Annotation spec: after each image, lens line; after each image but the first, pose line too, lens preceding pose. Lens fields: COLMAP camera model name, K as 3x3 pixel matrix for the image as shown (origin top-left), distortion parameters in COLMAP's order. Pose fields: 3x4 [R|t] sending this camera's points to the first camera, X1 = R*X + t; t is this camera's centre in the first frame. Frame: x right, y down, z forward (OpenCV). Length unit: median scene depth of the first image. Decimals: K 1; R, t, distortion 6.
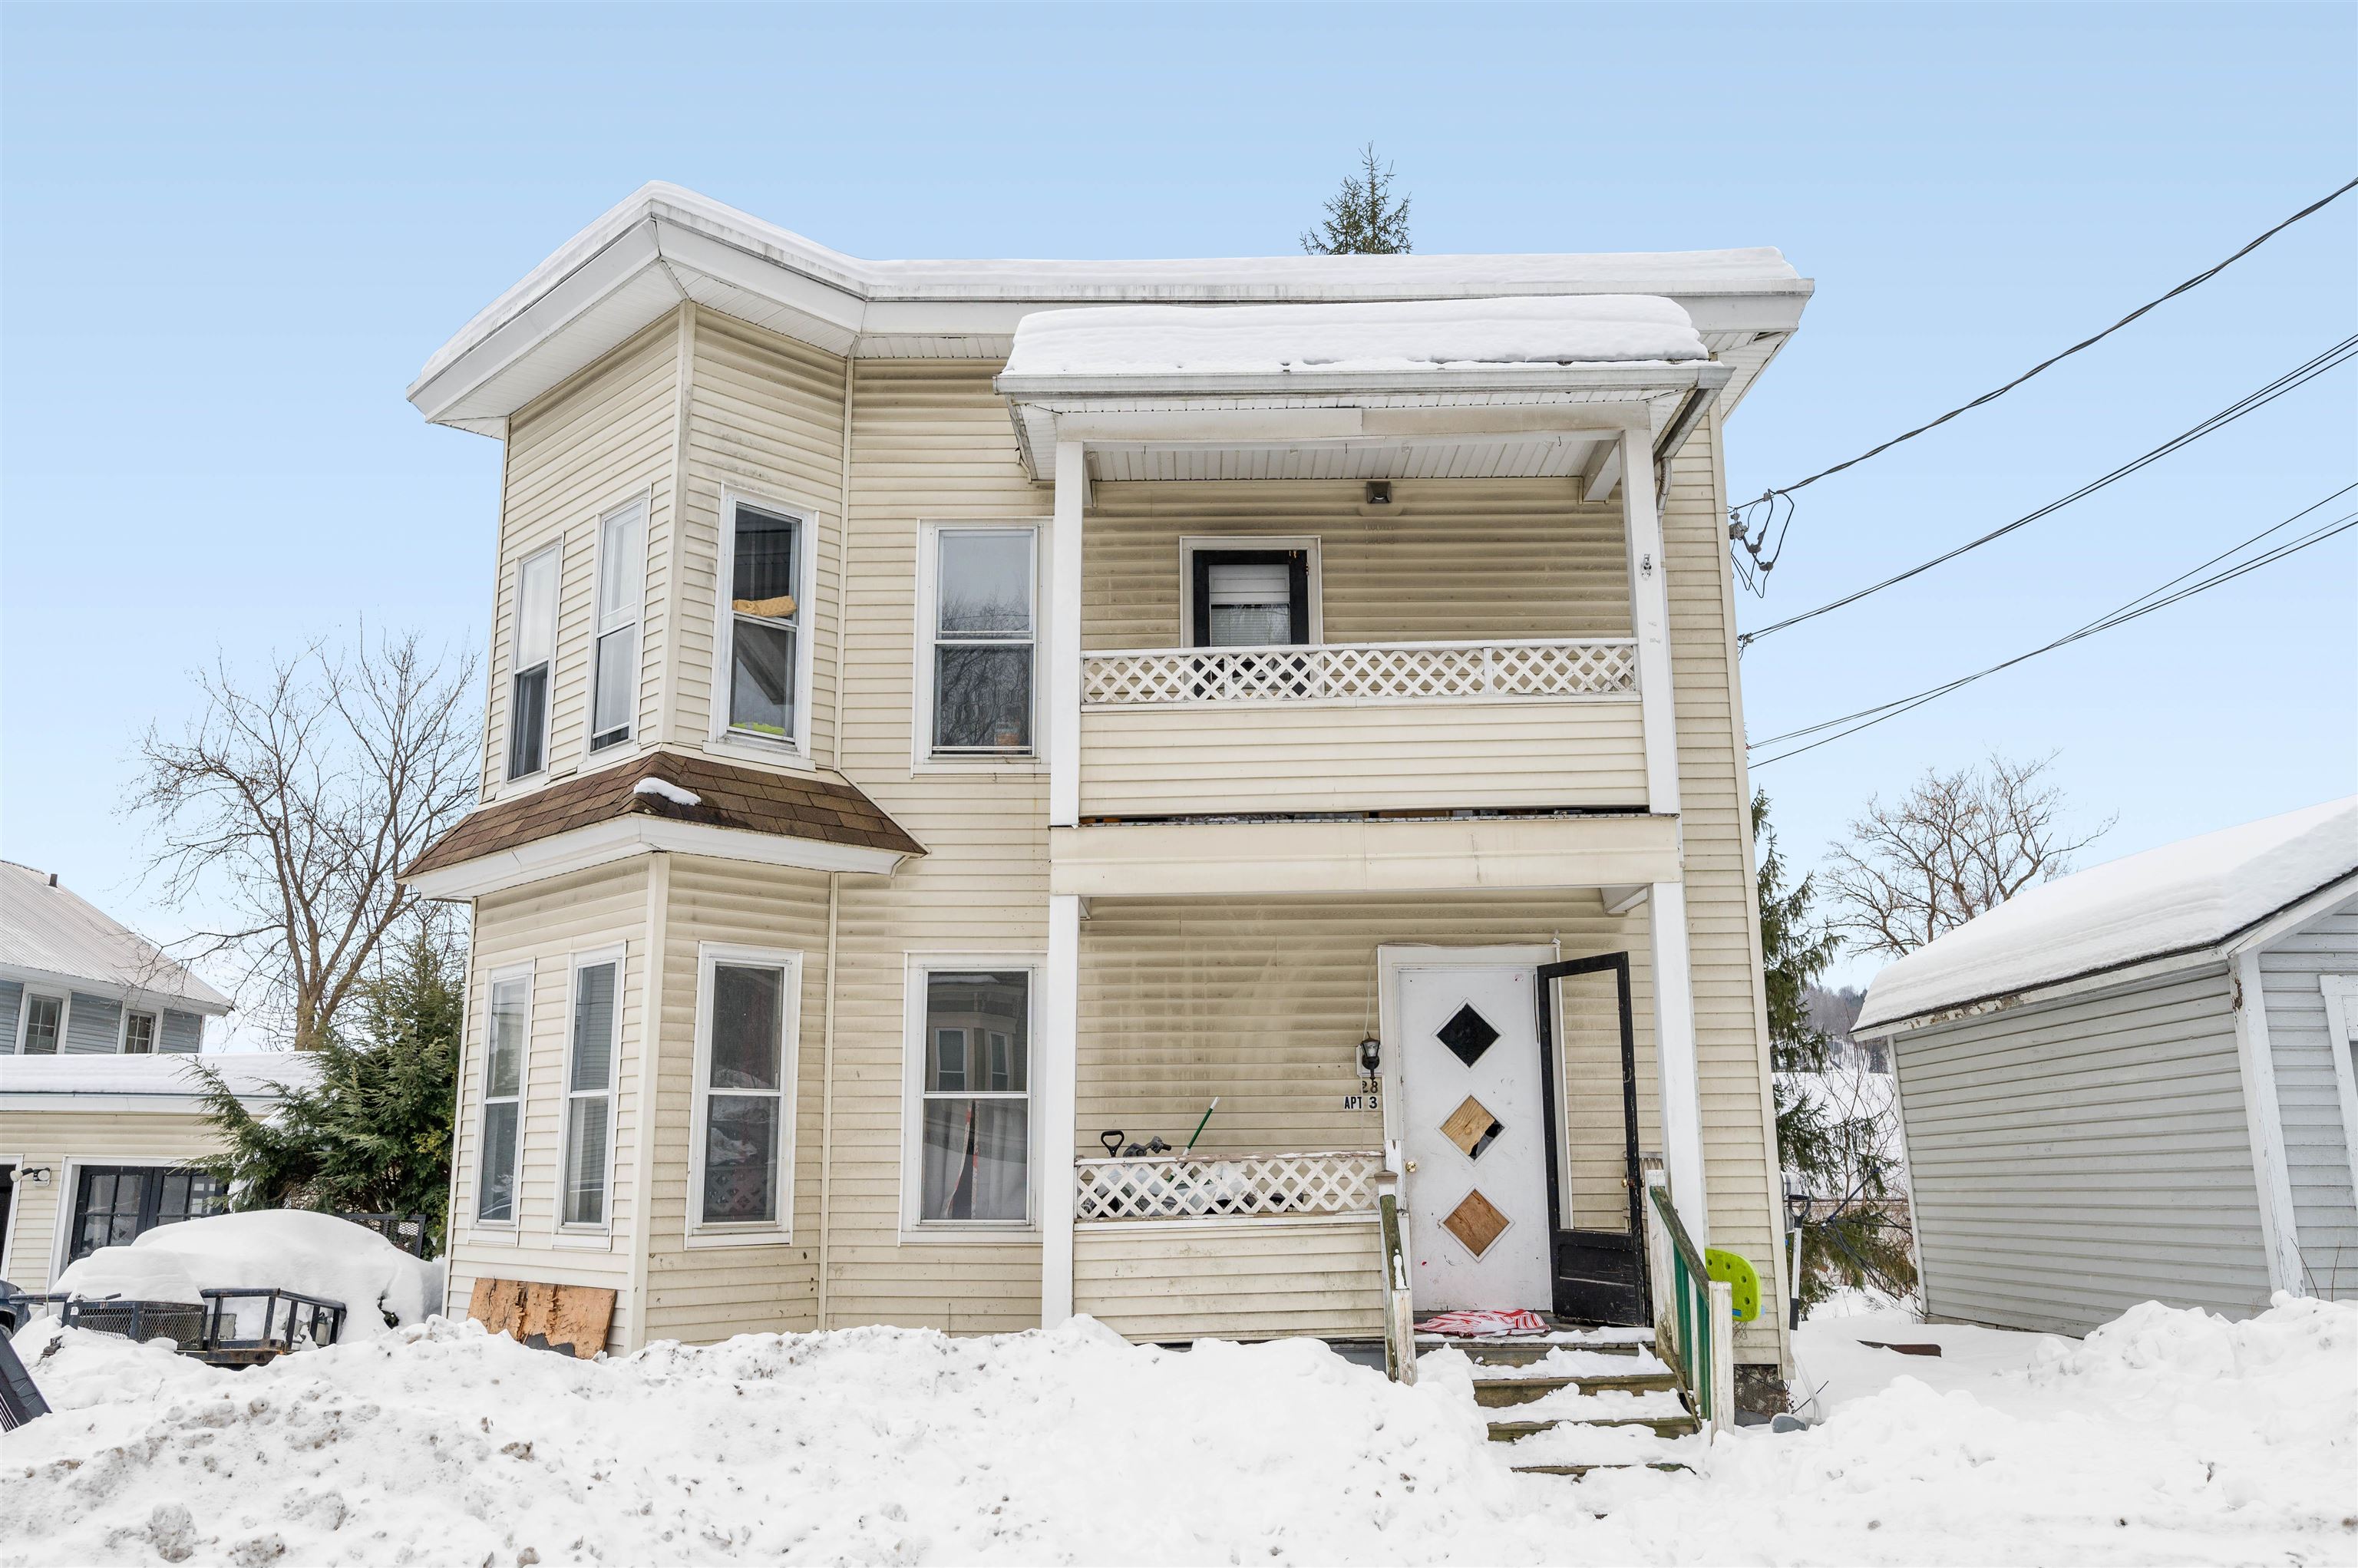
lens RADIAL K [[1842.0, 0, 1180.7], [0, 1842.0, 736.5], [0, 0, 1]] dist [-0.007006, 0.004892]
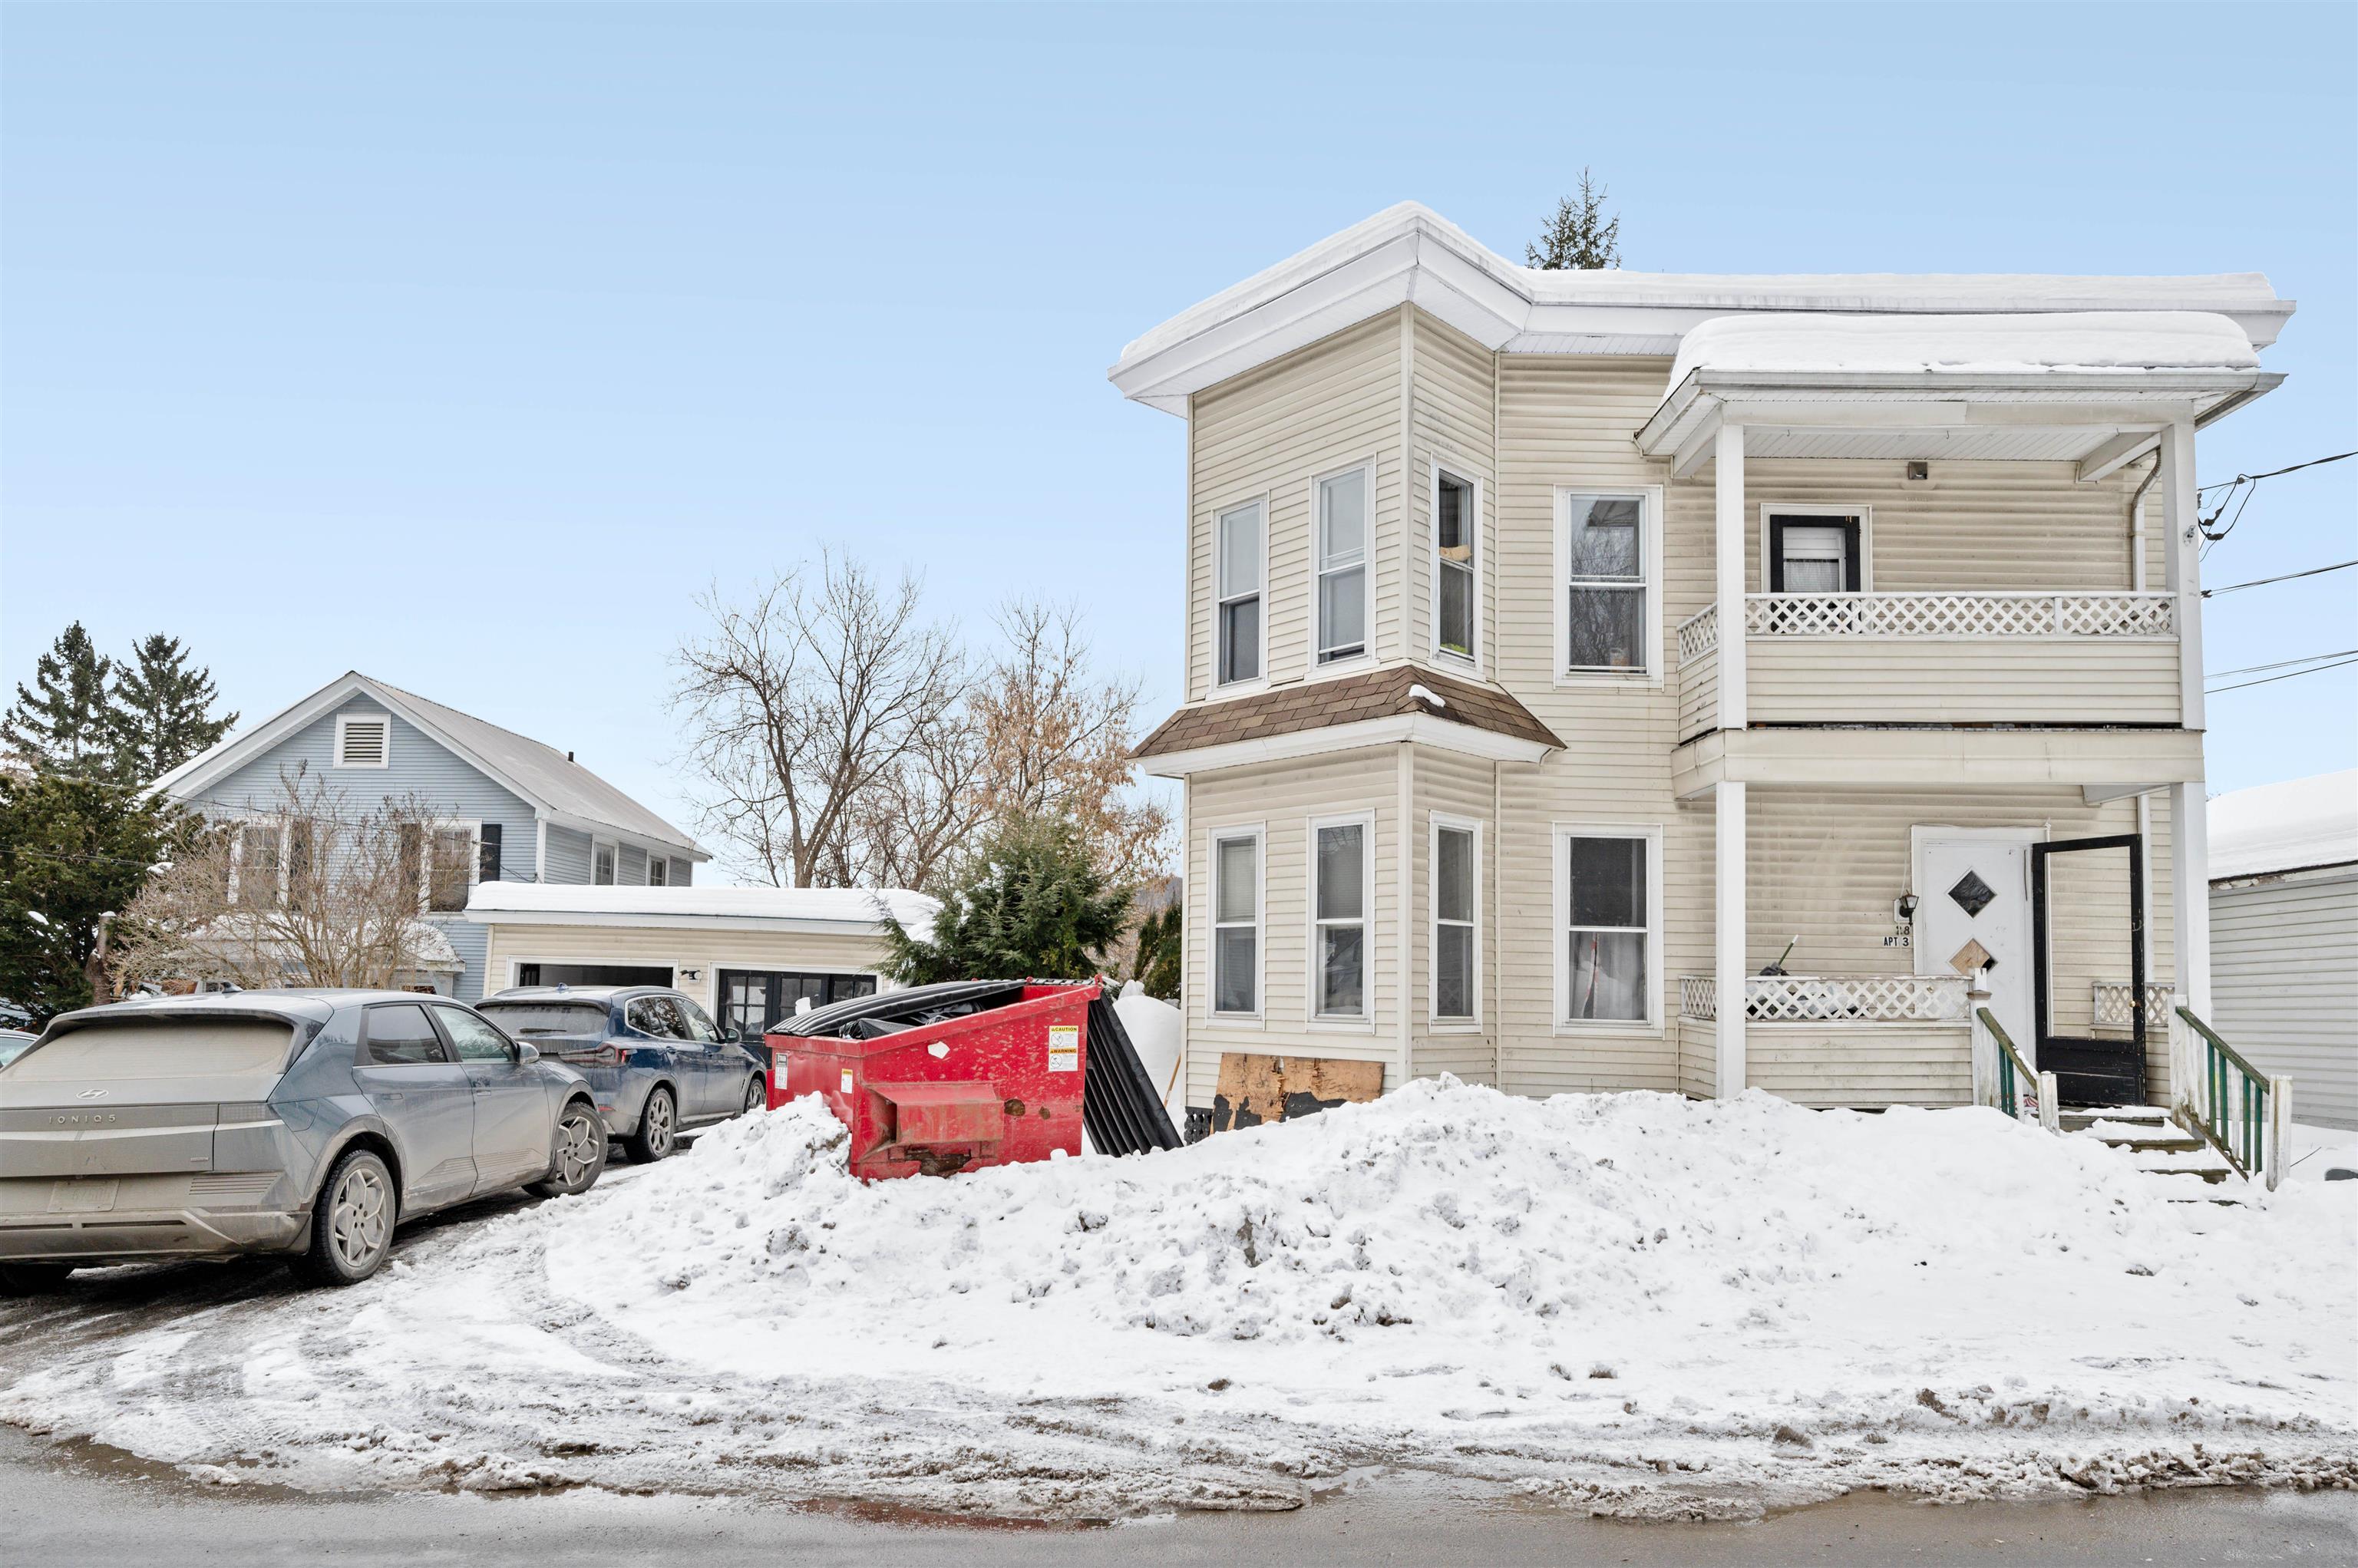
lens RADIAL K [[1444.5, 0, 1184.1], [0, 1444.5, 892.9], [0, 0, 1]] dist [-0.000501, -0.000242]
pose [[0.999666, 0.023219, -0.011329, -0.406533], [-0.021146, 0.987283, 0.157557, 0.009317], [0.014843, -0.157265, 0.987445, -0.039286]]
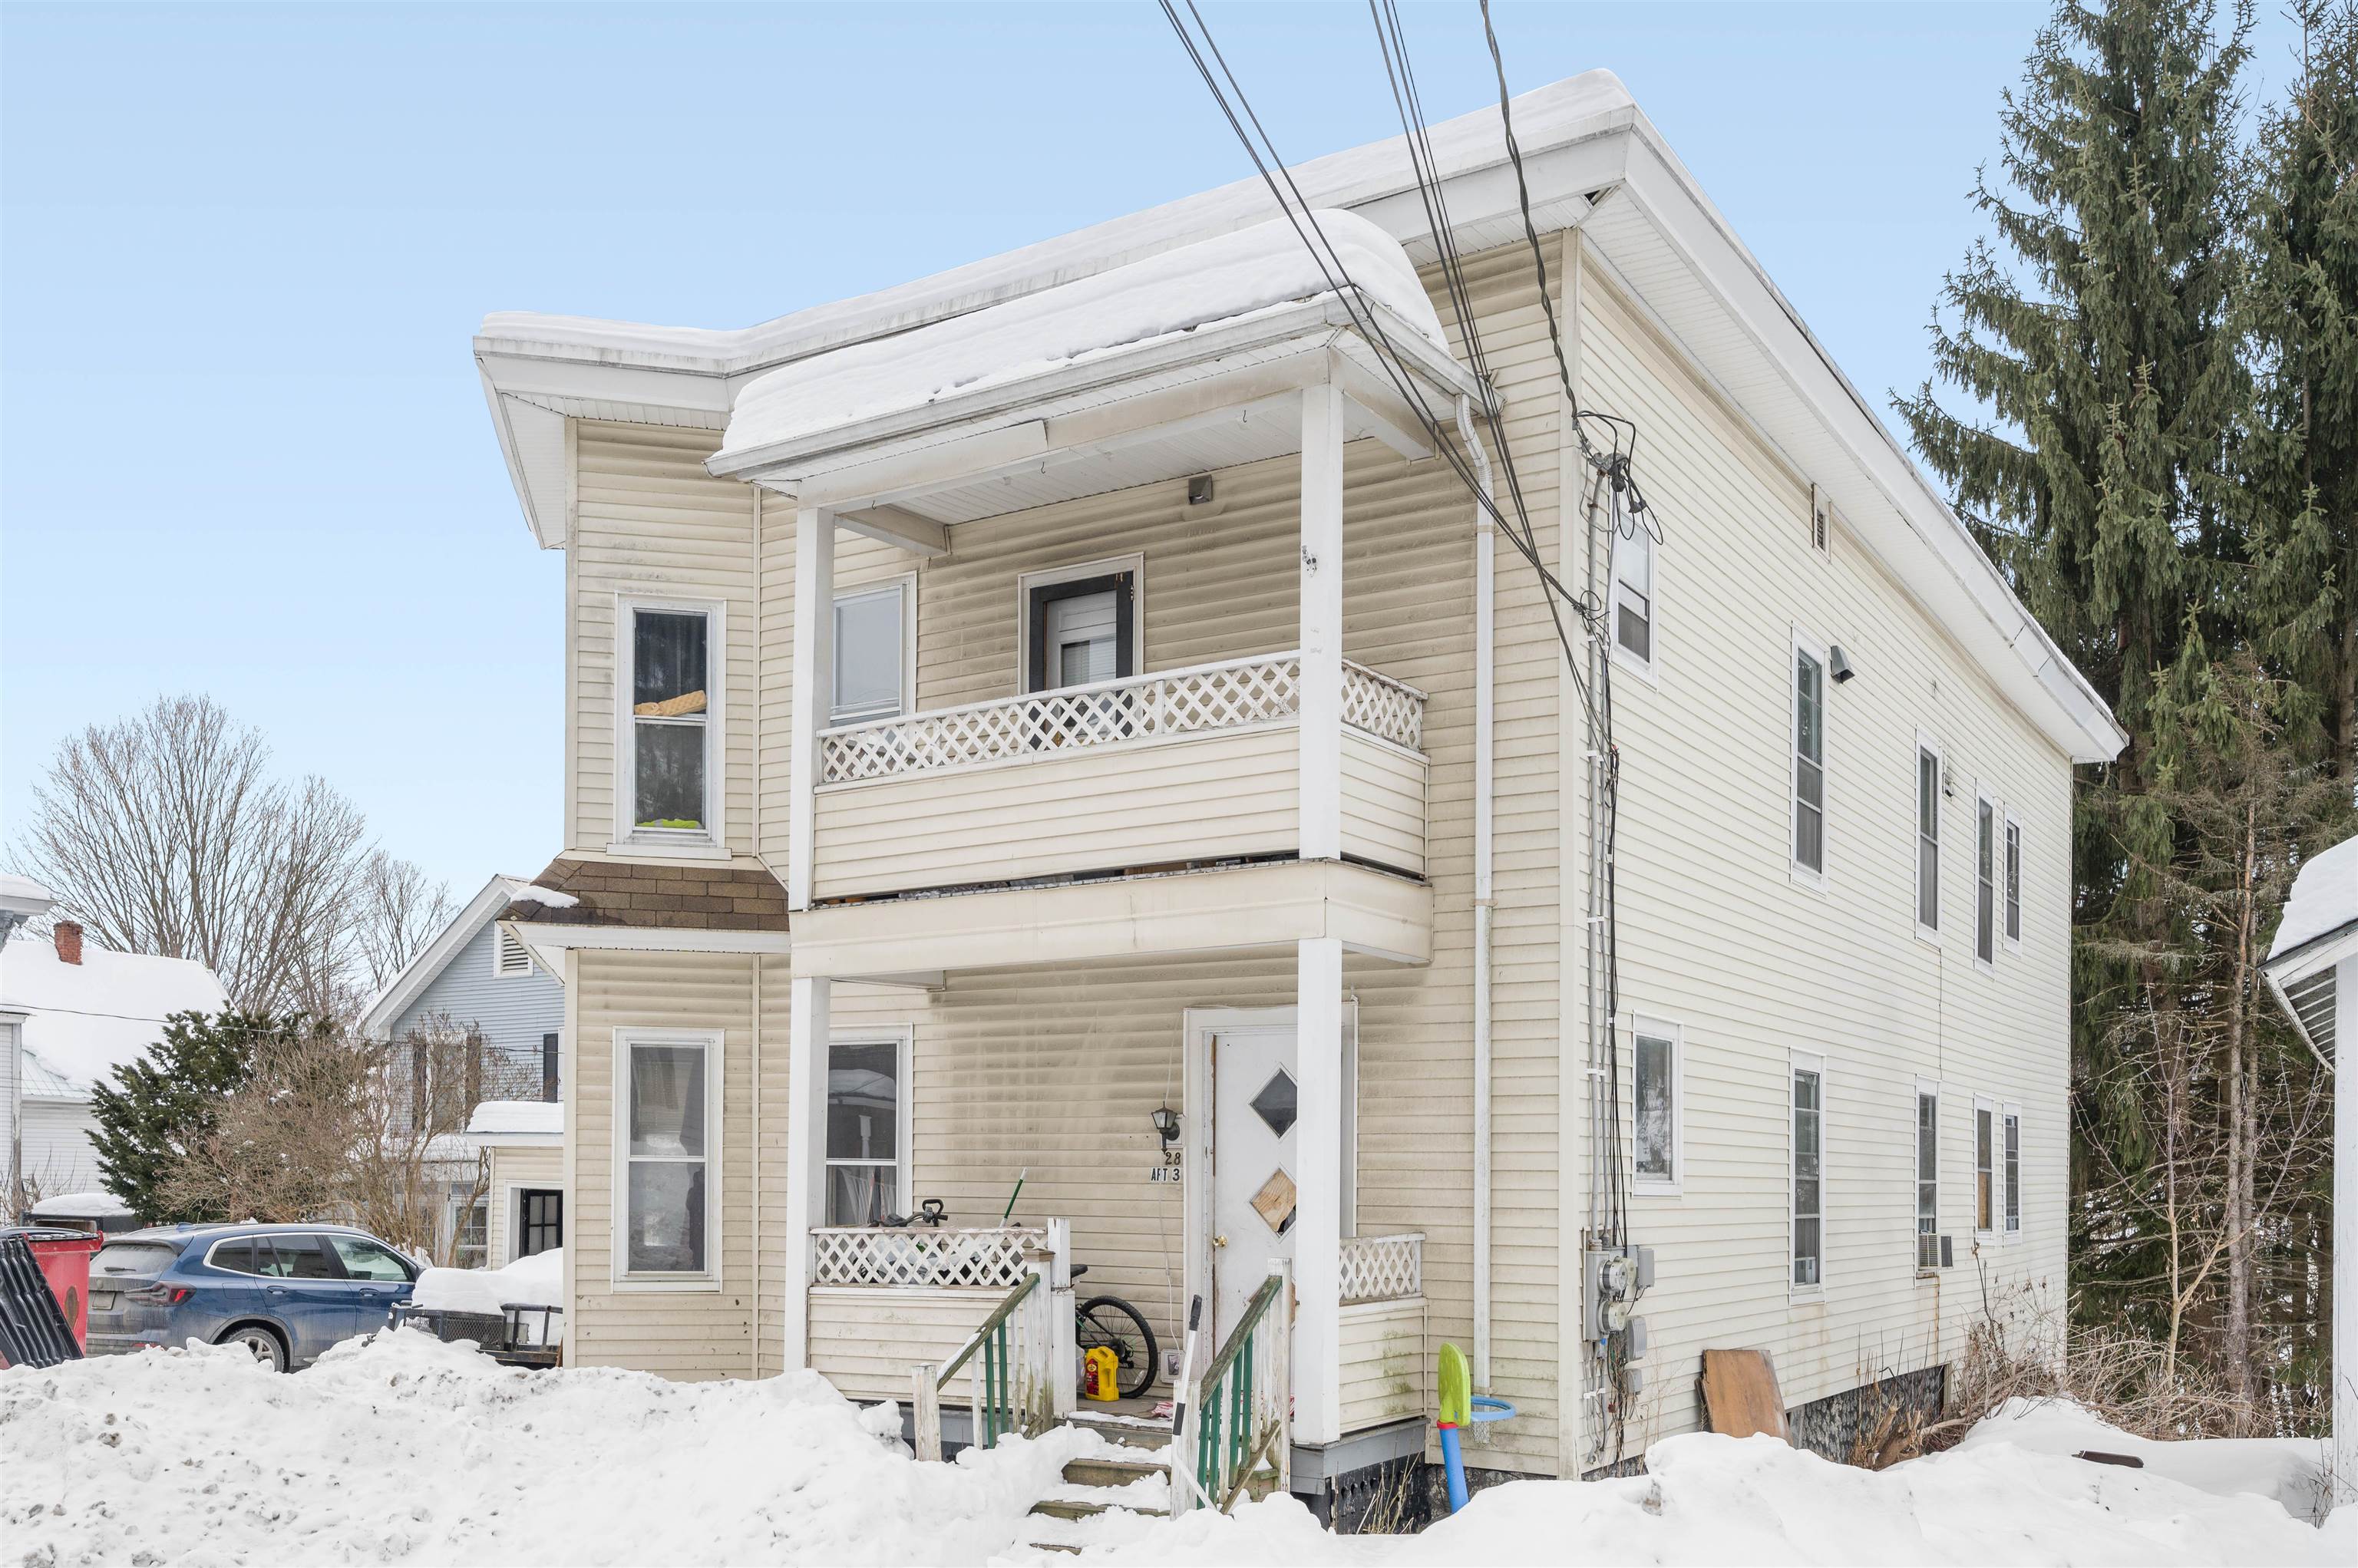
lens RADIAL K [[2100.9, 0, 1182.8], [0, 2100.9, 1158.7], [0, 0, 1]] dist [-0.002149, -0.000297]
pose [[0.838687, 0.010713, -0.544509, 0.691020], [0.108666, 0.976411, 0.186584, -0.010235], [0.533663, -0.215655, 0.817739, 0.119860]]
